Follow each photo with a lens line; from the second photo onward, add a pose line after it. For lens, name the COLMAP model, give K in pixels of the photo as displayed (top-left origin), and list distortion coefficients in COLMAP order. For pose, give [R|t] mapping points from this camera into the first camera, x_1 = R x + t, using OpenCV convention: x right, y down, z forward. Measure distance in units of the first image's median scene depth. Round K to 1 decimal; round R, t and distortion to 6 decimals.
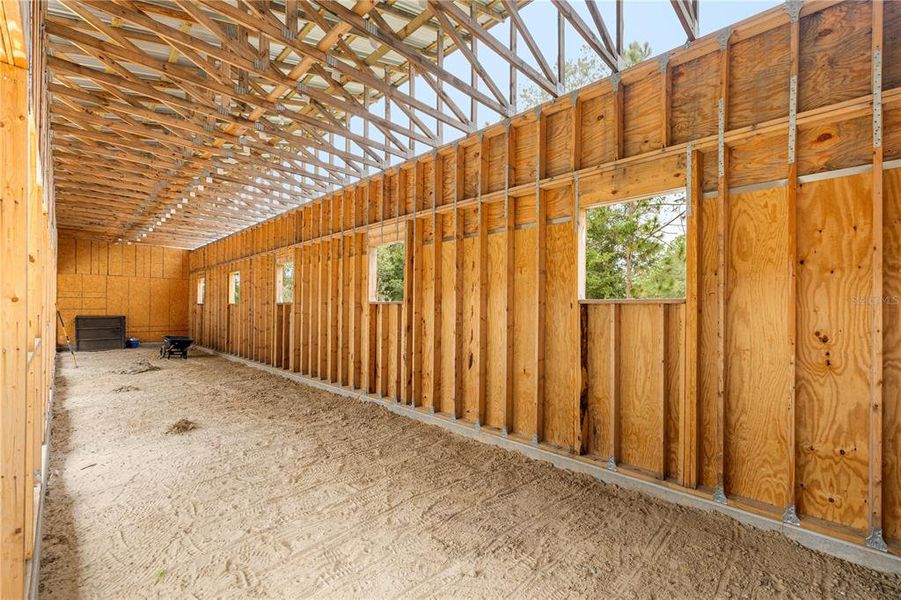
lens RADIAL K [[379.7, 0, 446.6], [0, 379.7, 303.8], [0, 0, 1]] dist [0.001167, 0.000048]
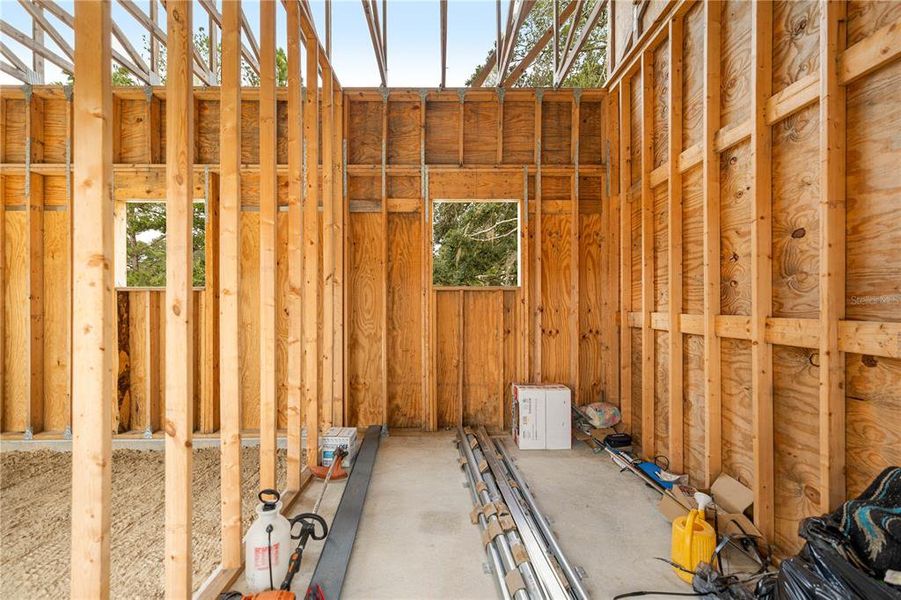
lens RADIAL K [[337.7, 0, 448.6], [0, 337.7, 294.8], [0, 0, 1]] dist [0.000174, -0.000059]
pose [[0.698156, -0.011391, 0.715855, 0.283222], [0.002490, 0.999906, 0.013483, -0.000541], [-0.715941, -0.007631, 0.698119, -0.275297]]
